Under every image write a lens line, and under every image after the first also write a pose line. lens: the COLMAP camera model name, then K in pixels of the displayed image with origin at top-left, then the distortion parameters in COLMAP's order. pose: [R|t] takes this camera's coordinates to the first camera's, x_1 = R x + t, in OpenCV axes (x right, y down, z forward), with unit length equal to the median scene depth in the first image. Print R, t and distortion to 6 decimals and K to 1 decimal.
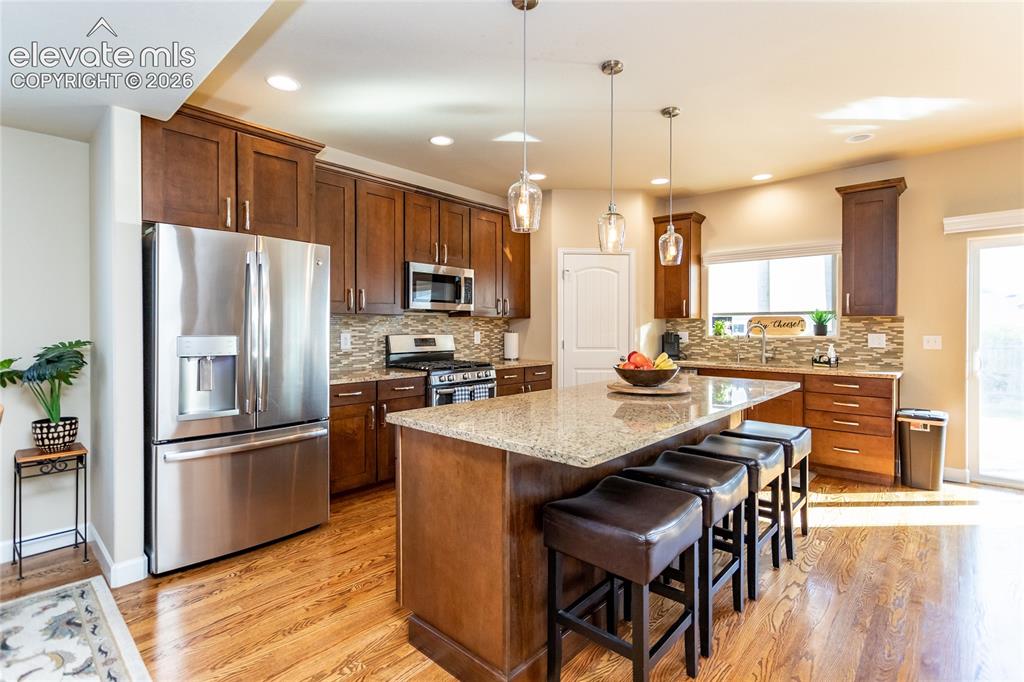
lens RADIAL K [[481.1, 0, 513.2], [0, 481.1, 328.9], [0, 0, 1]] dist [0.000255, 0.000330]
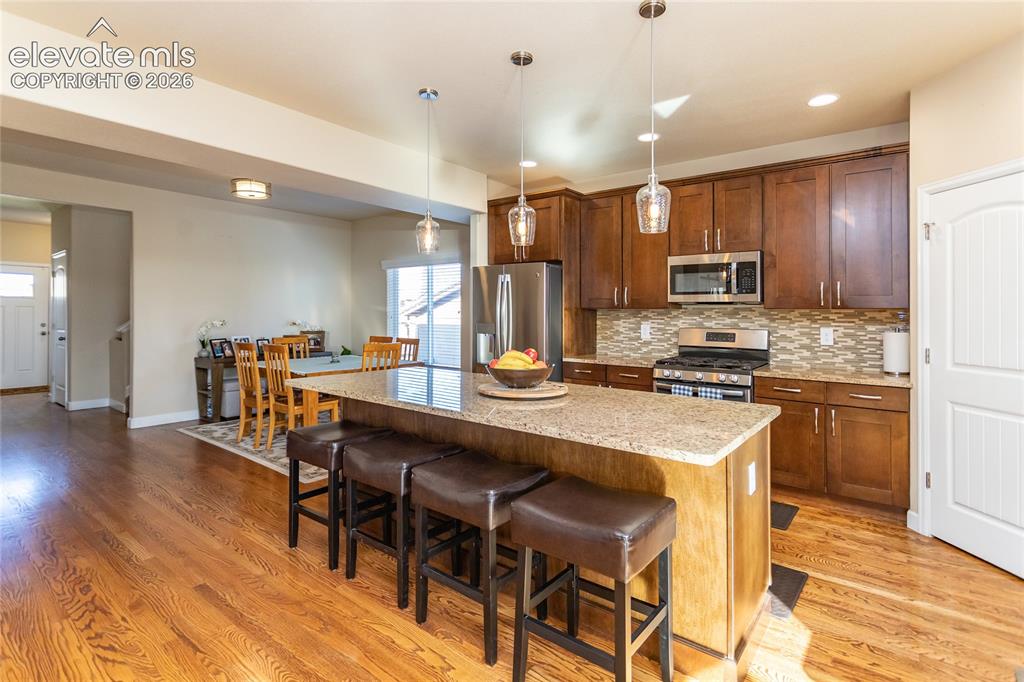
lens RADIAL K [[492.6, 0, 534.0], [0, 492.6, 307.5], [0, 0, 1]] dist [0.000660, 0.000279]
pose [[0.095077, -0.013905, -0.995373, 0.706818], [-0.012124, 0.999812, -0.015125, -0.010069], [0.995396, 0.013506, 0.094891, 0.543322]]
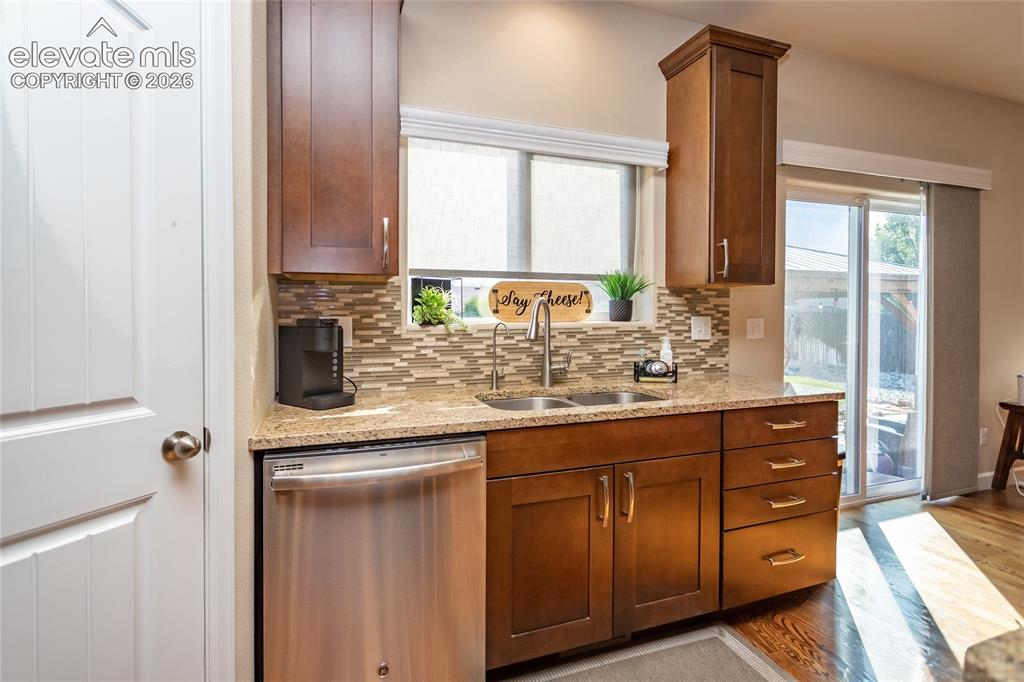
lens RADIAL K [[481.1, 0, 513.2], [0, 481.1, 328.9], [0, 0, 1]] dist [0.000255, 0.000330]
pose [[0.462641, -0.030025, 0.886037, 0.123392], [0.004180, 0.999489, 0.031687, 0.005348], [-0.886536, -0.010956, 0.462531, 0.879166]]
